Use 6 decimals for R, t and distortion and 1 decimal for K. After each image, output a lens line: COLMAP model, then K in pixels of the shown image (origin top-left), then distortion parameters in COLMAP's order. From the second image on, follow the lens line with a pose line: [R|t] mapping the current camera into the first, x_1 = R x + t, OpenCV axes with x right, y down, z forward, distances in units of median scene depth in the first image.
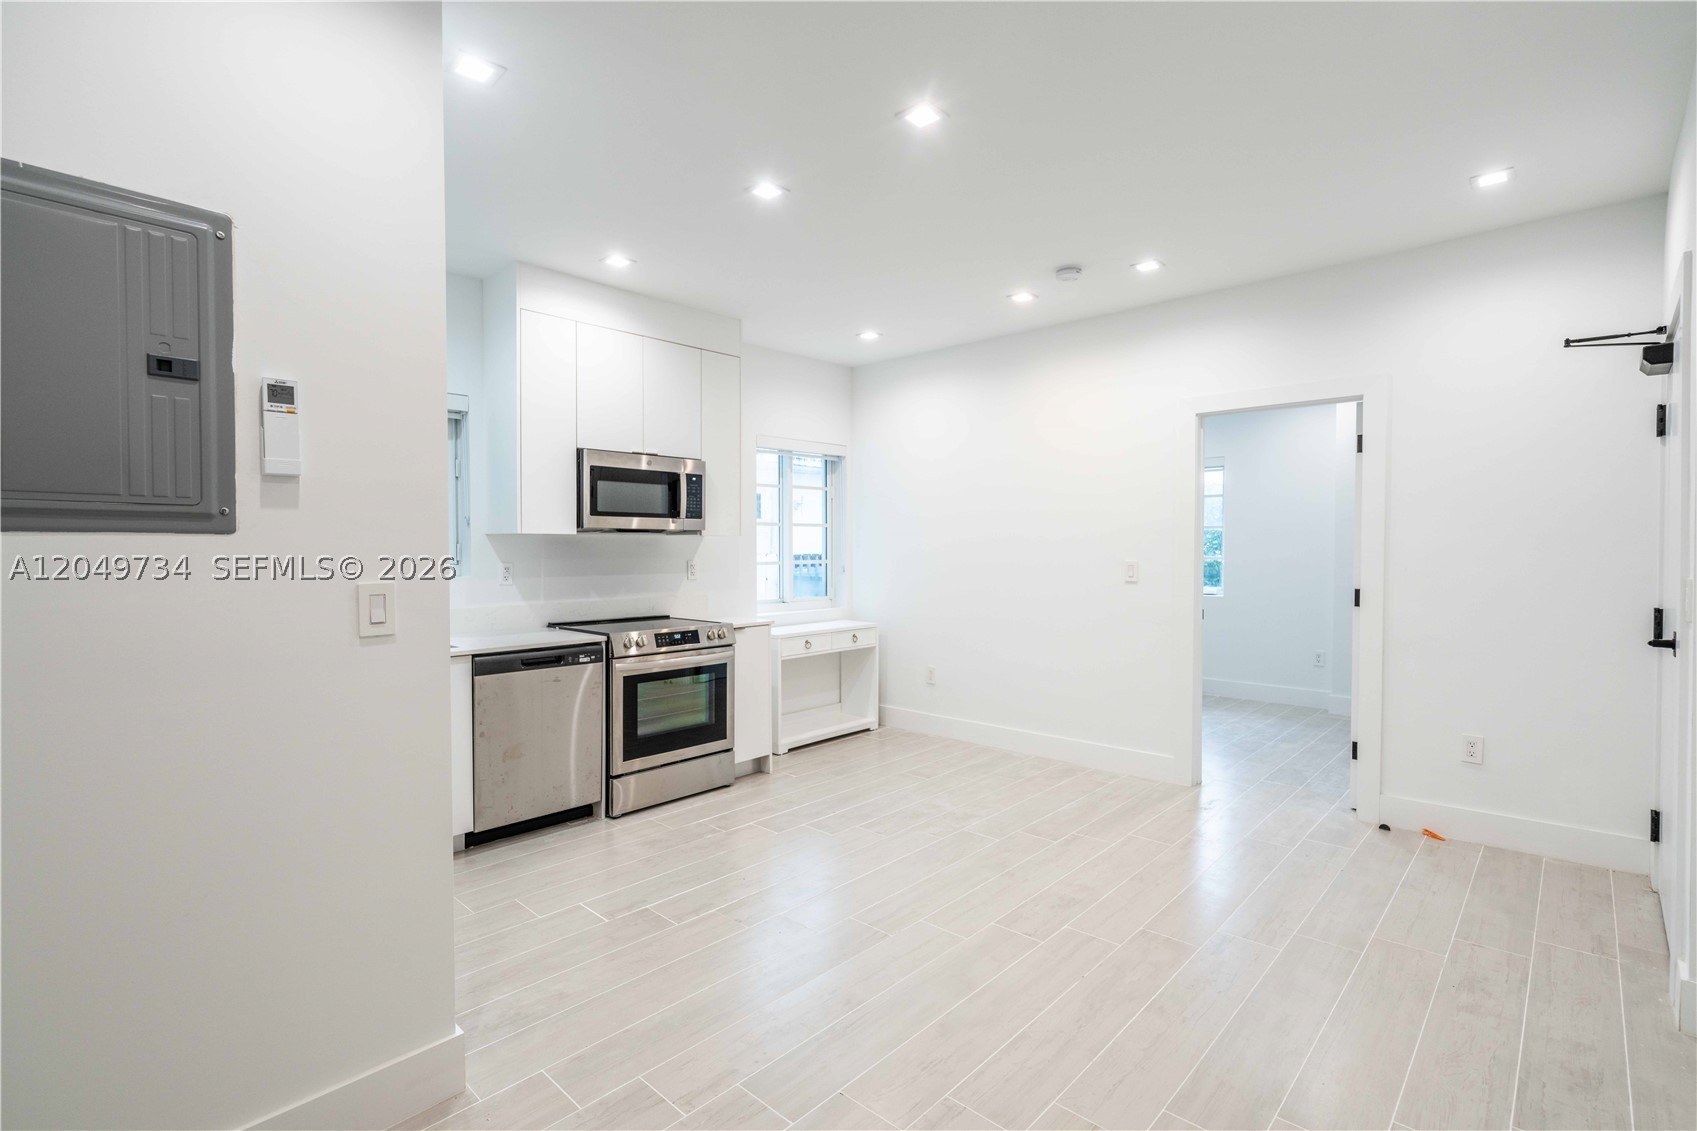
lens RADIAL K [[782.8, 0, 847.7], [0, 782.8, 561.6], [0, 0, 1]] dist [-0.001572, -0.000285]
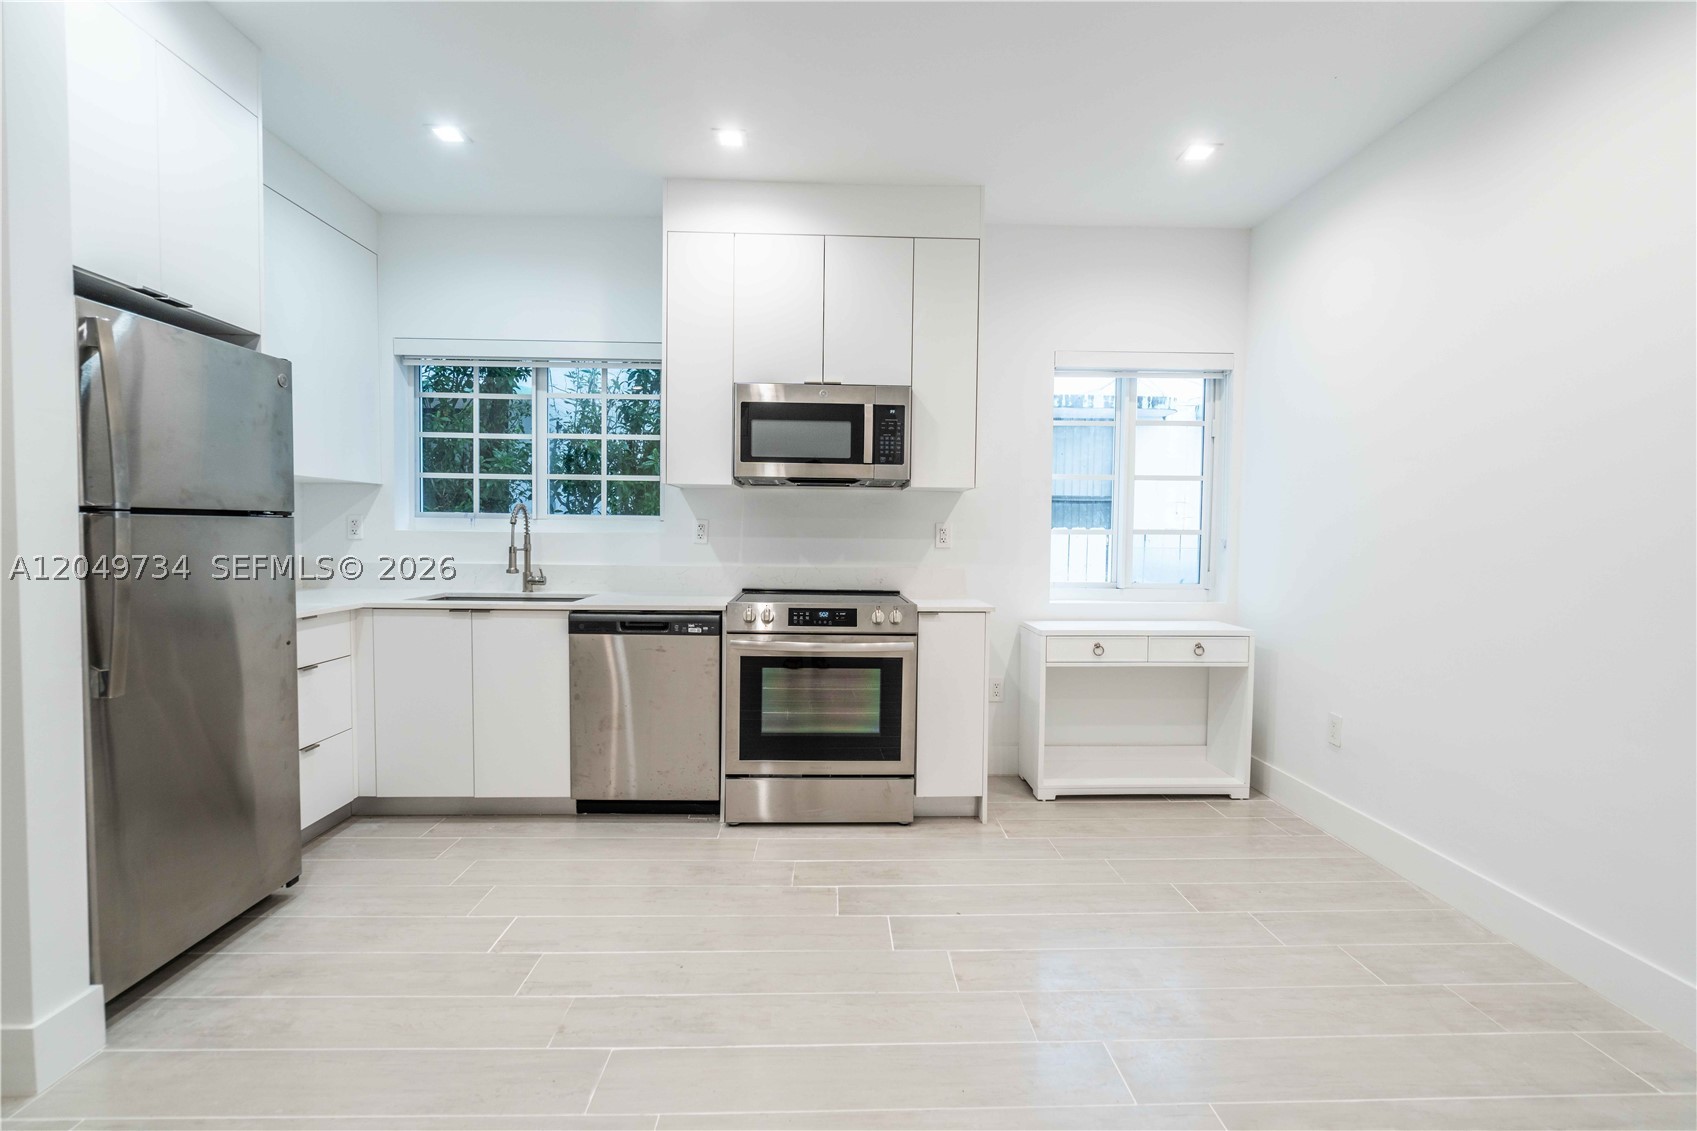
lens RADIAL K [[763.1, 0, 850.0], [0, 763.1, 564.0], [0, 0, 1]] dist [-0.002888, 0.000053]
pose [[0.707863, 0.038432, -0.705303, 0.327031], [-0.024949, 0.999256, 0.029410, 0.022826], [0.705909, -0.003222, 0.708296, 0.482826]]
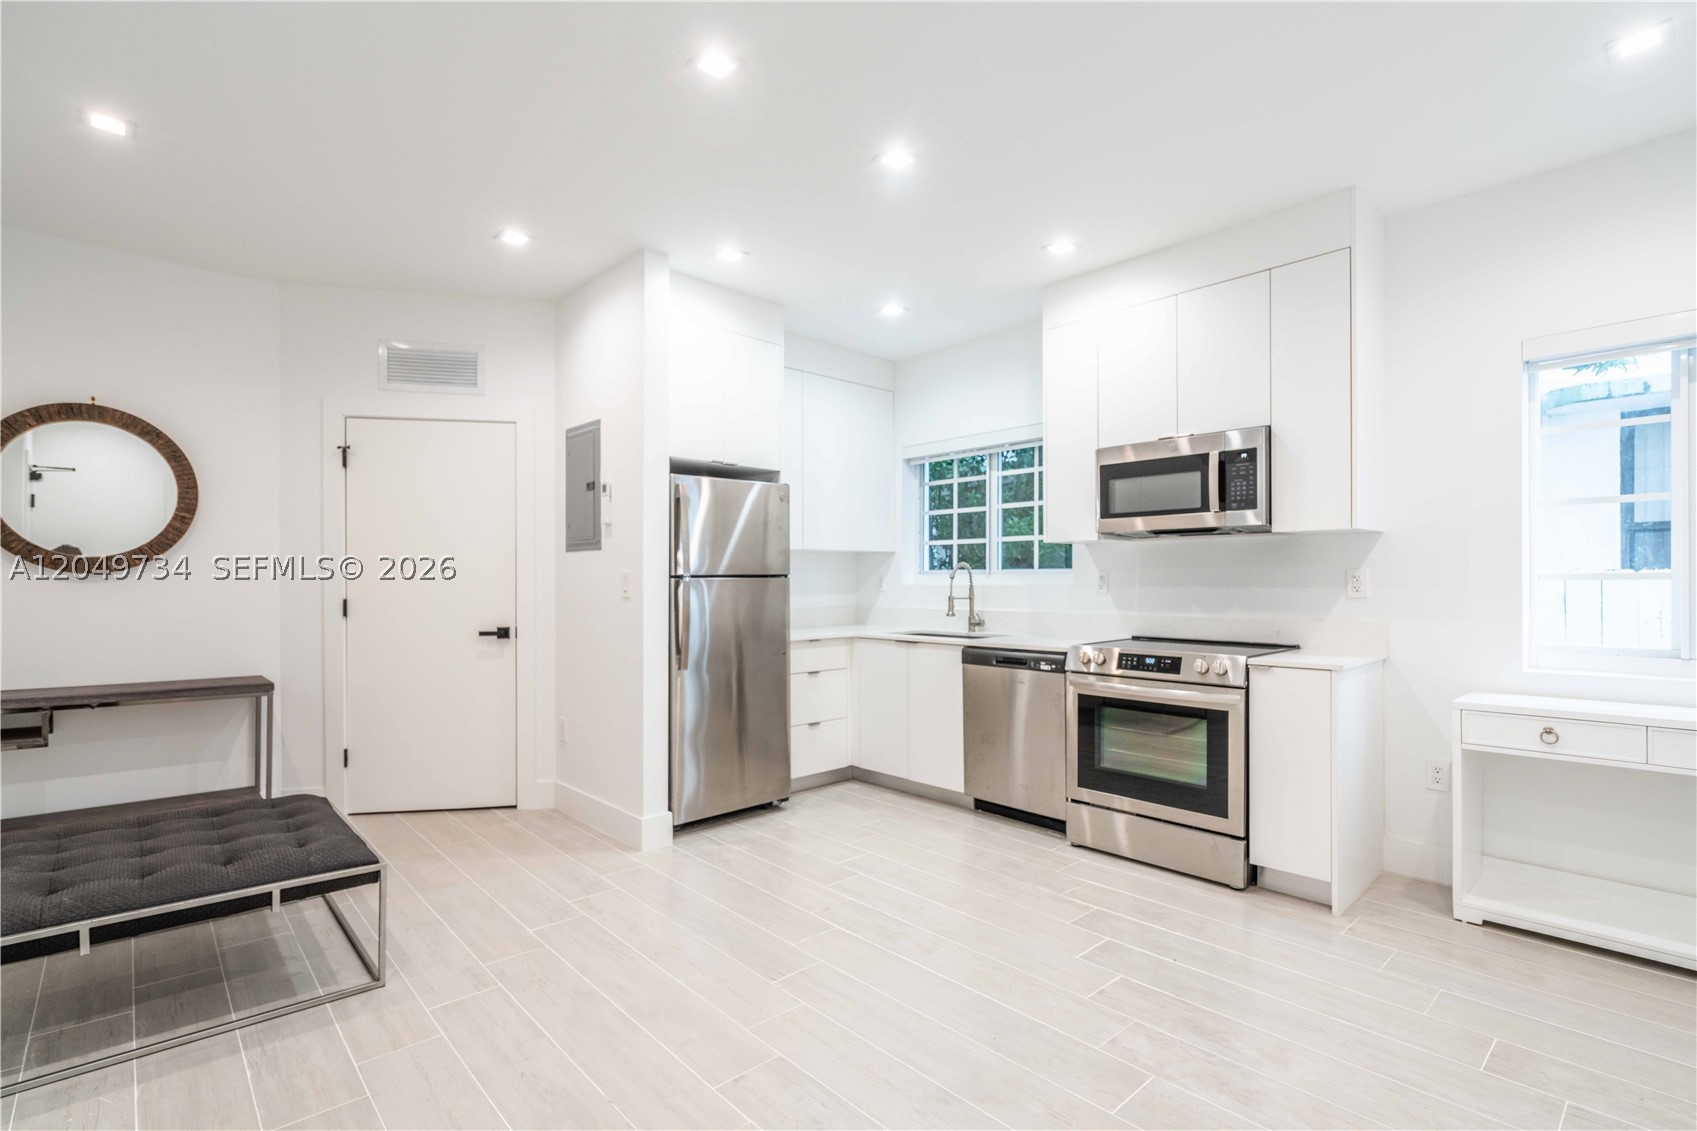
lens RADIAL K [[789.3, 0, 853.0], [0, 789.3, 579.9], [0, 0, 1]] dist [0.000195, 0.000407]
pose [[-0.067484, -0.000847, -0.997720, 0.607208], [-0.015137, 0.999885, 0.000175, 0.016788], [0.997605, 0.015114, -0.067490, 0.744783]]
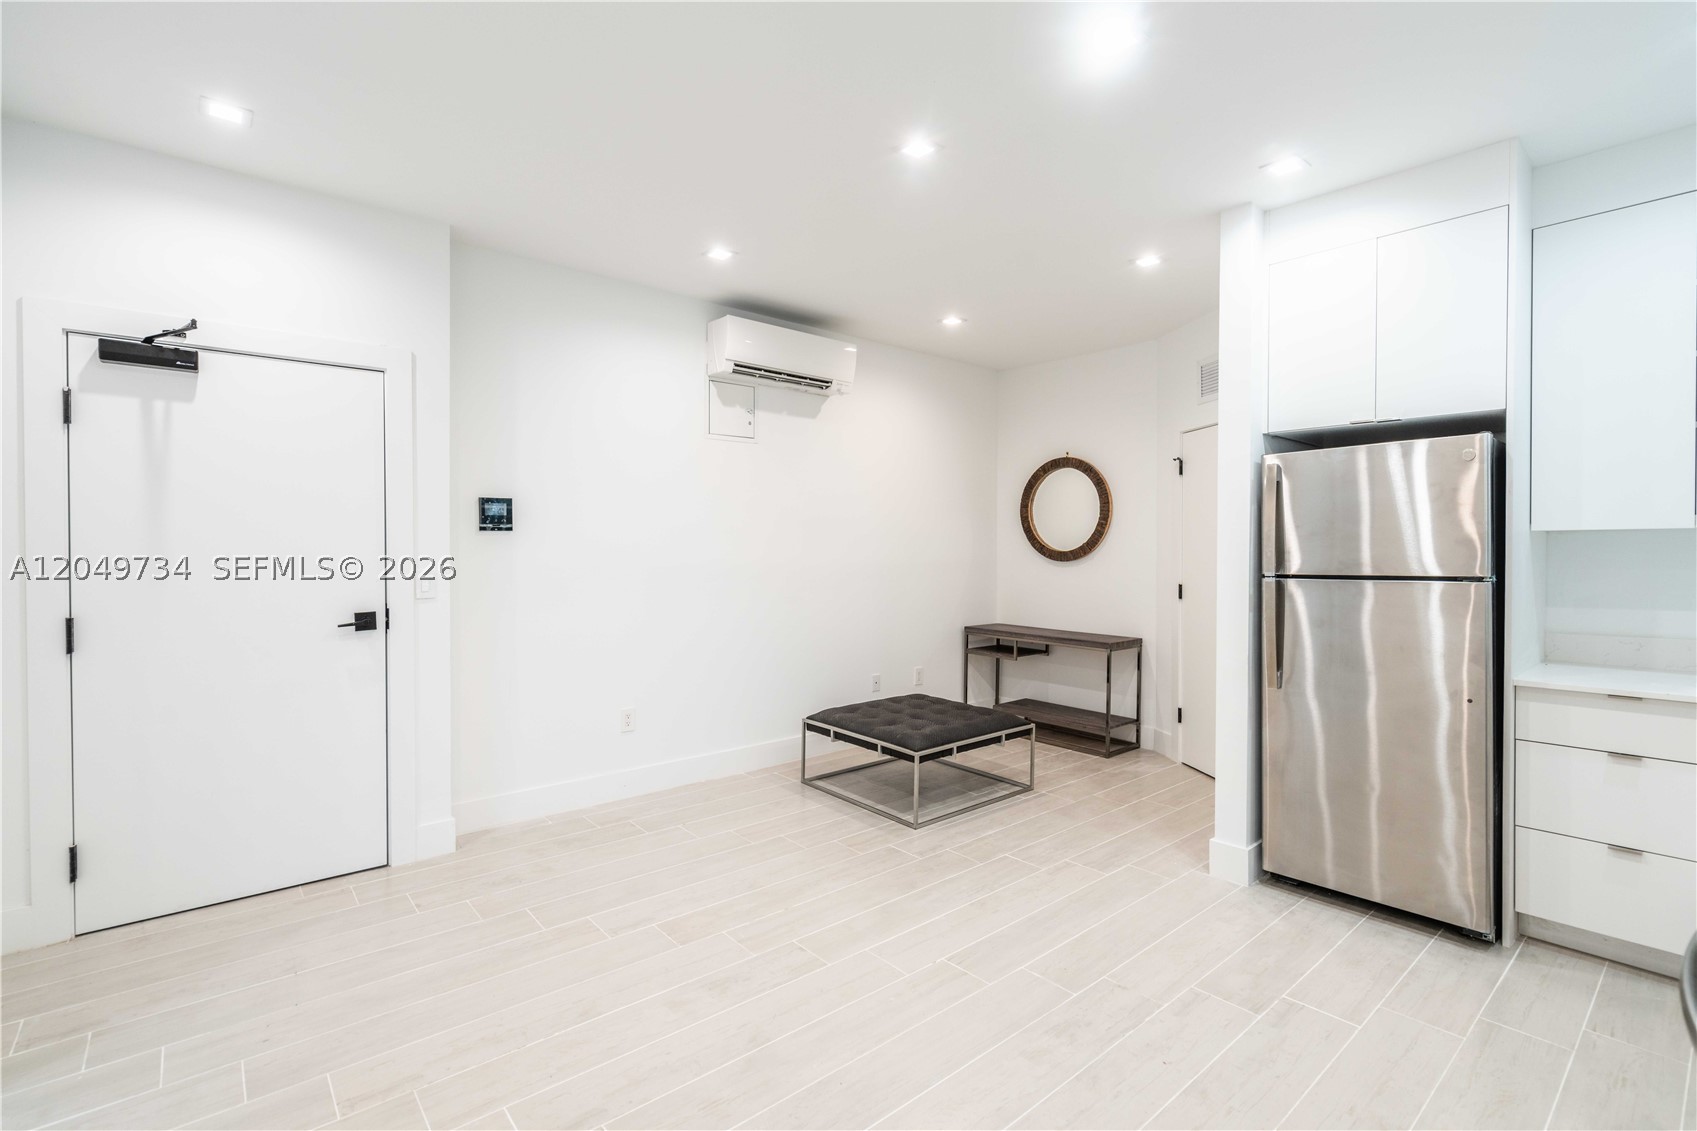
lens RADIAL K [[782.8, 0, 847.7], [0, 782.8, 561.6], [0, 0, 1]] dist [-0.001572, -0.000285]
pose [[-0.993837, -0.001479, 0.110839, 0.043730], [0.002048, 0.999495, 0.031704, -0.021879], [-0.110830, 0.031735, -0.993333, 1.263944]]
